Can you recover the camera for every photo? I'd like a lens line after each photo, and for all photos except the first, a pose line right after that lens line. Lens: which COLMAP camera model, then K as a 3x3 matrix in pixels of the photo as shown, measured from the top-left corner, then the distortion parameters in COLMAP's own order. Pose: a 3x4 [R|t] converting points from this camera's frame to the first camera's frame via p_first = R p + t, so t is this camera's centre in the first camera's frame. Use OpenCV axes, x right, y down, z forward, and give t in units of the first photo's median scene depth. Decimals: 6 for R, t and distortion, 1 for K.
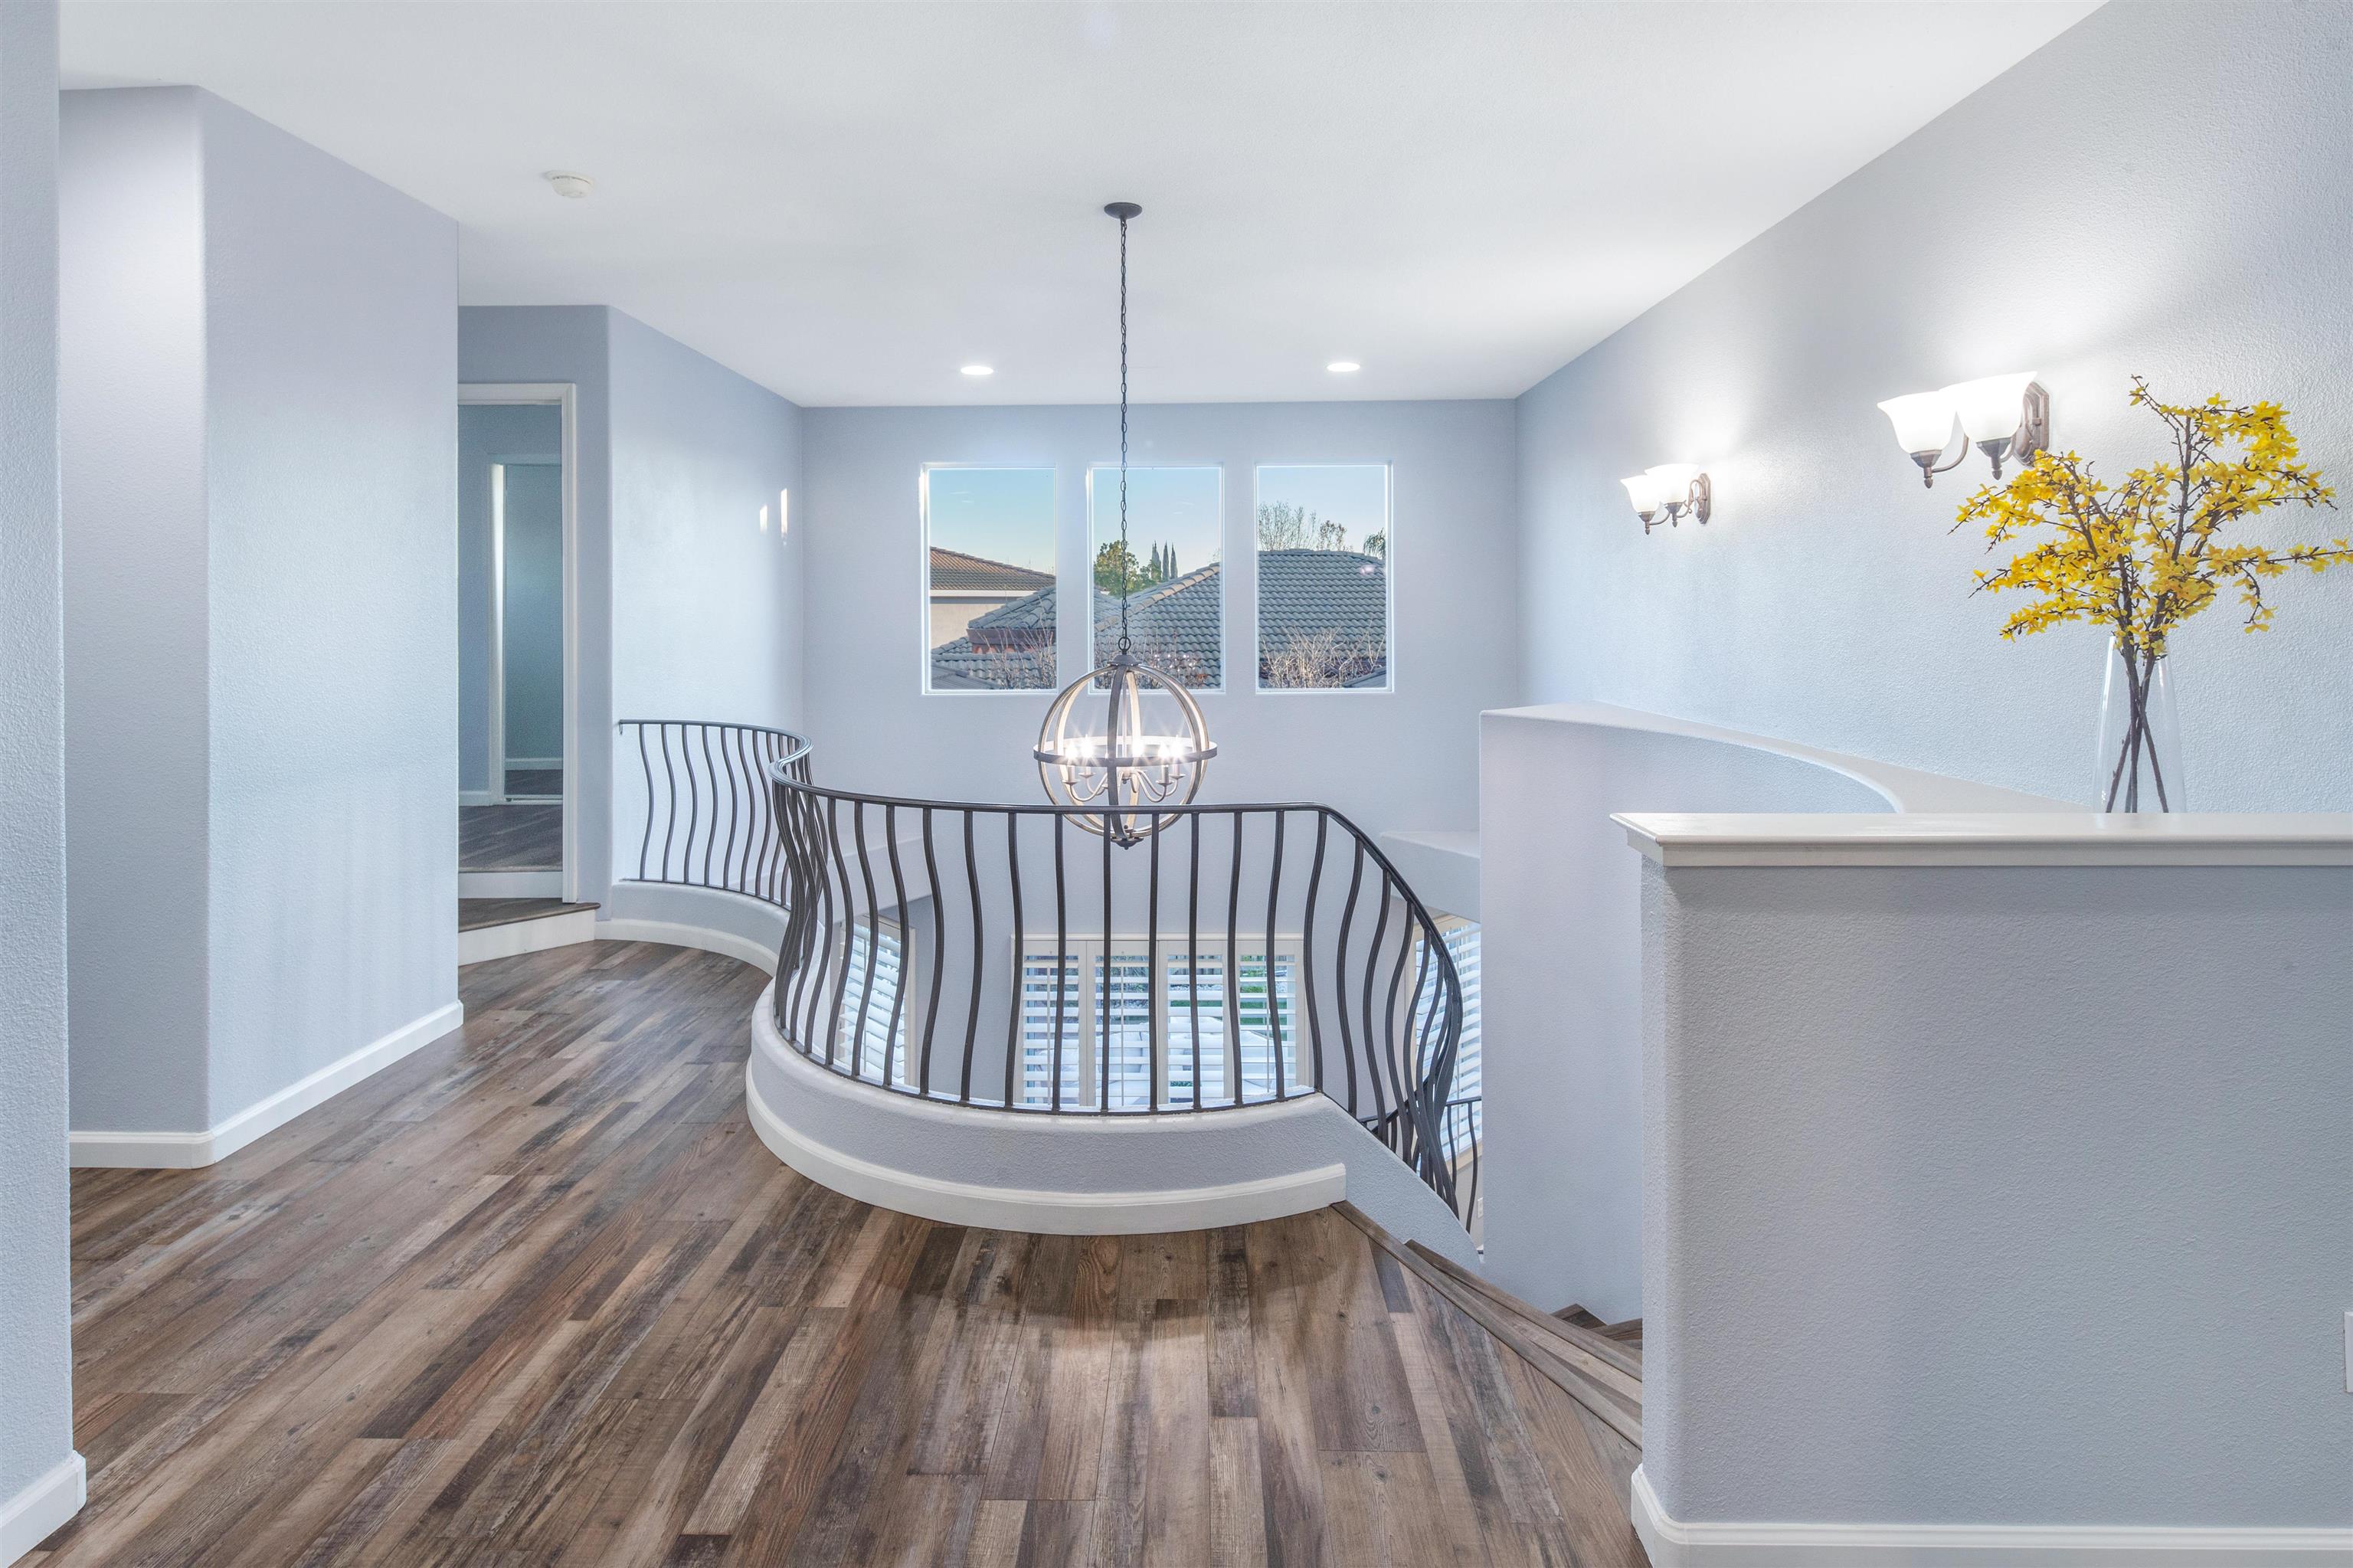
lens RADIAL K [[1169.6, 0, 1171.0], [0, 1169.6, 617.5], [0, 0, 1]] dist [0.012148, -0.003782]
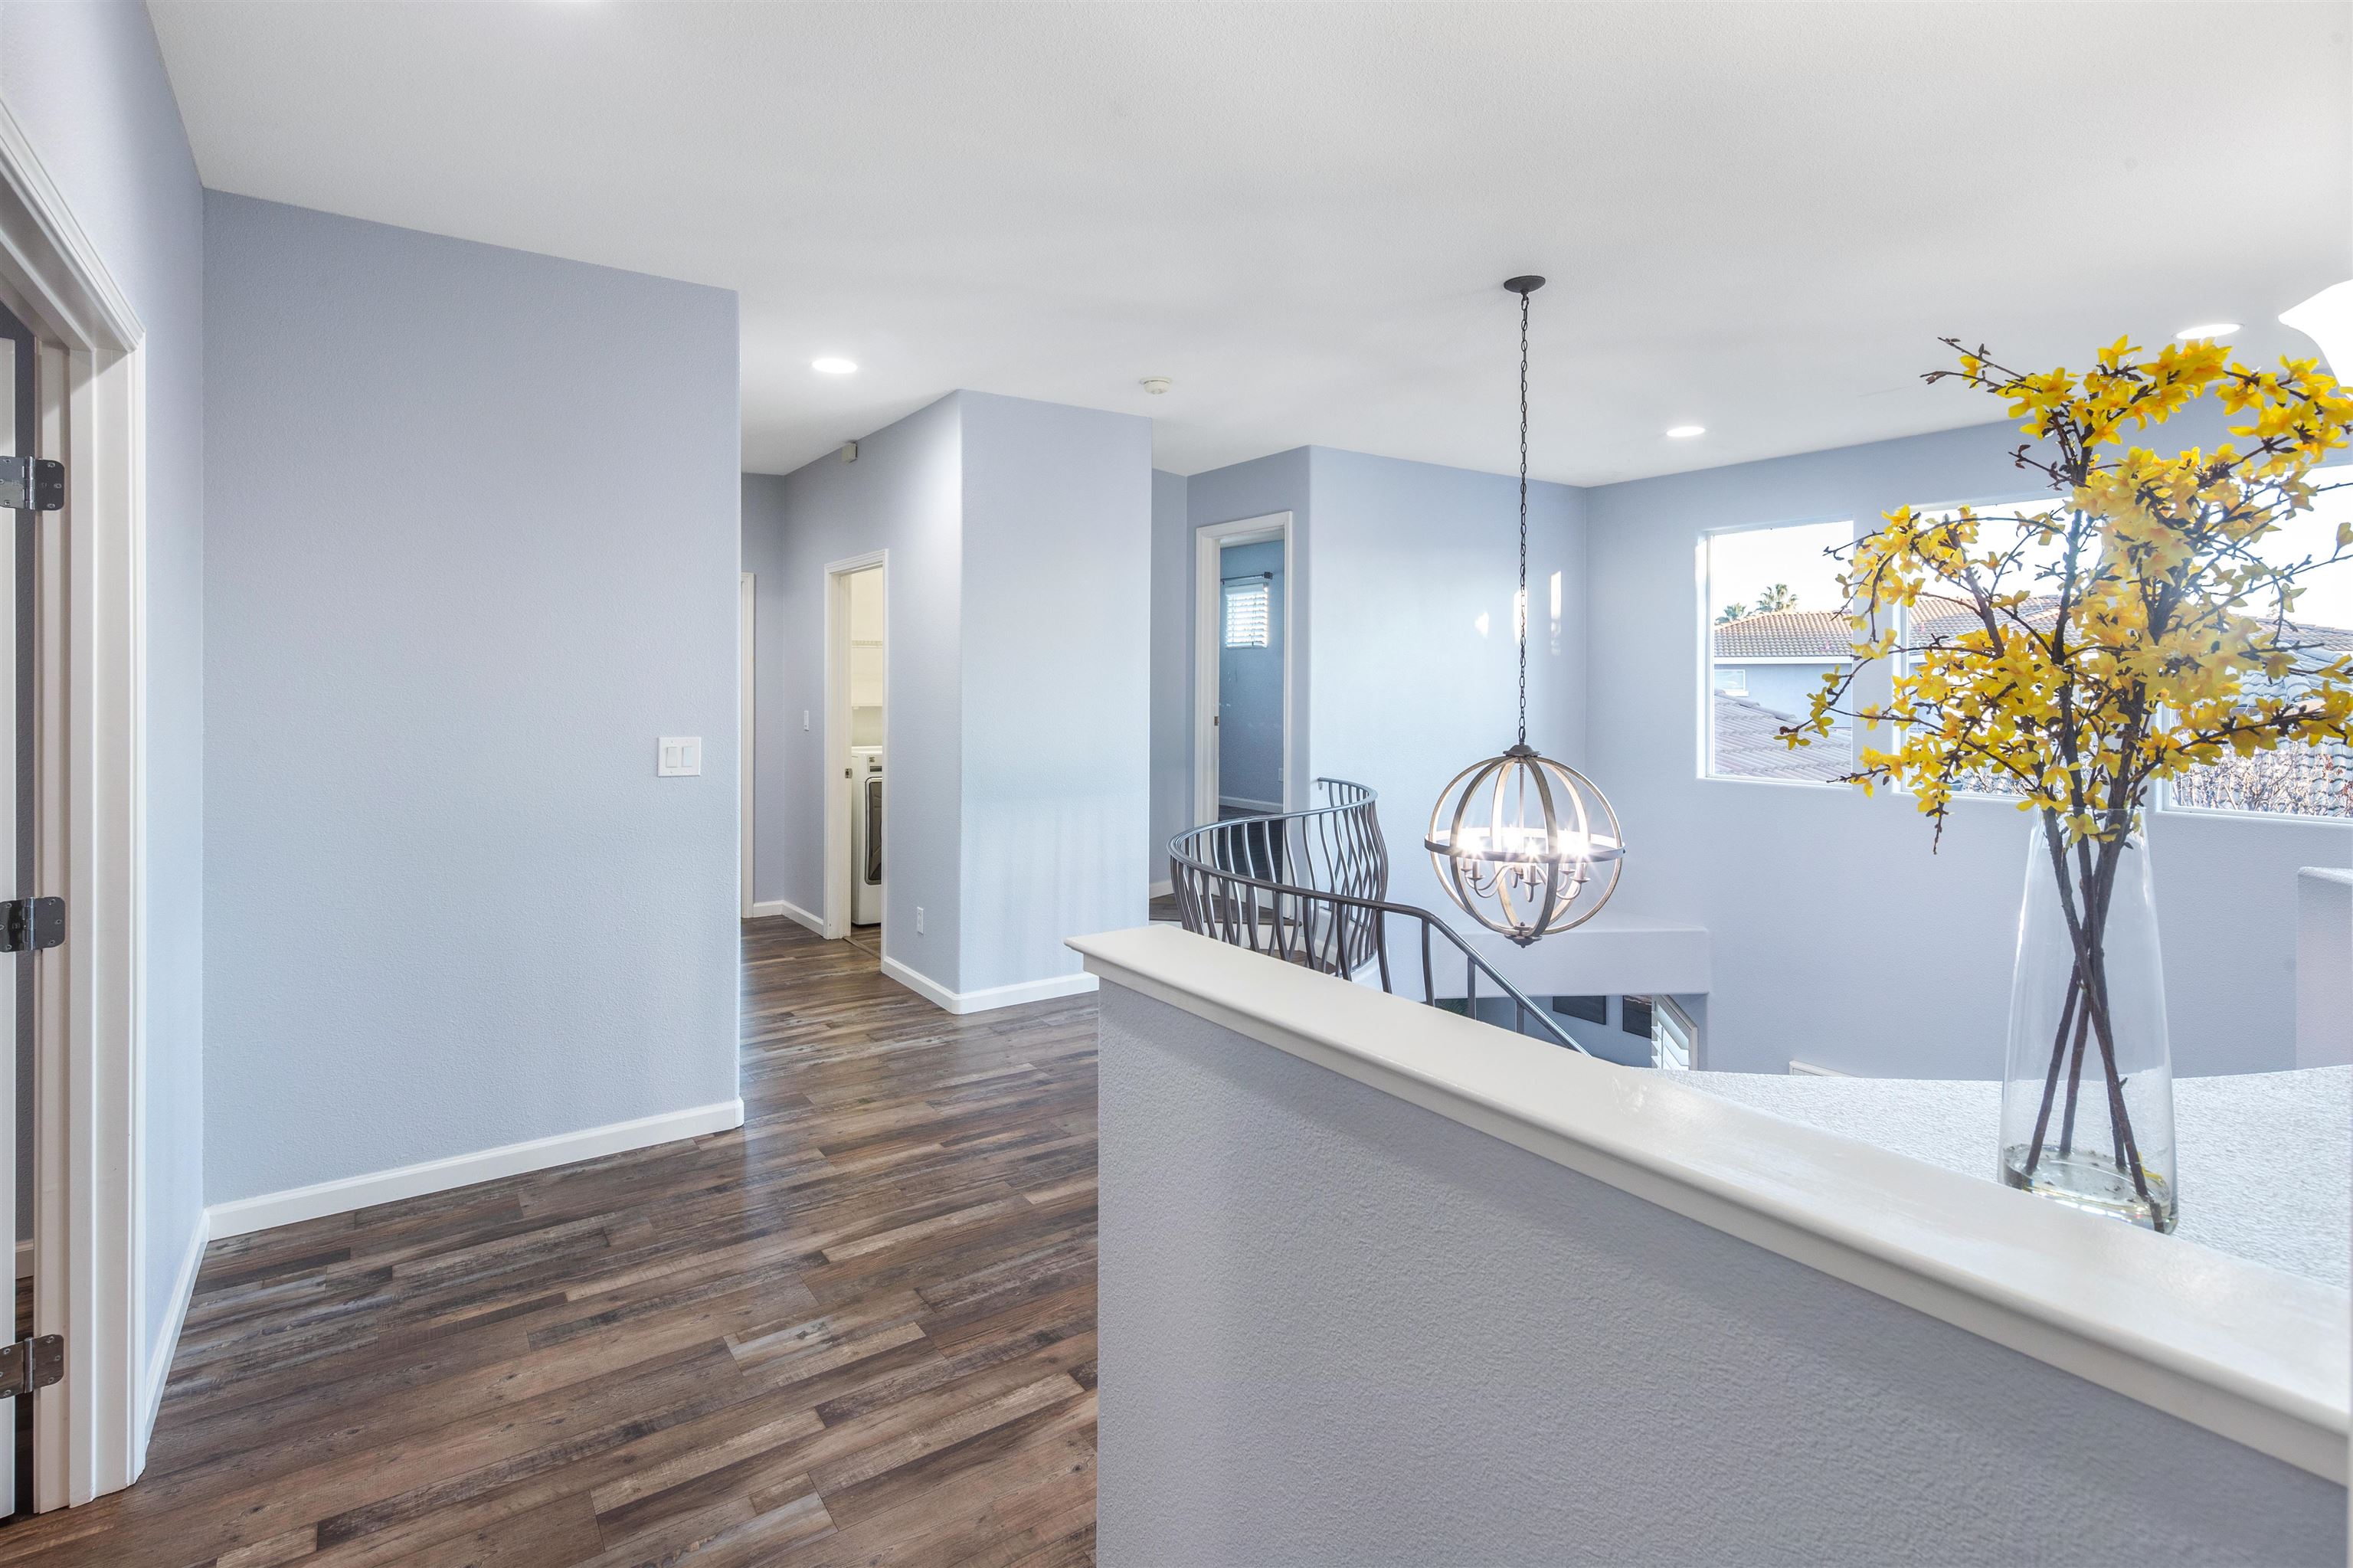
lens RADIAL K [[1169.6, 0, 1159.7], [0, 1169.6, 675.8], [0, 0, 1]] dist [0.012148, -0.003782]
pose [[0.571812, 0.002383, -0.820381, 0.965169], [-0.005373, 0.999985, -0.000840, -0.037023], [0.820367, 0.004888, 0.571817, 0.335408]]
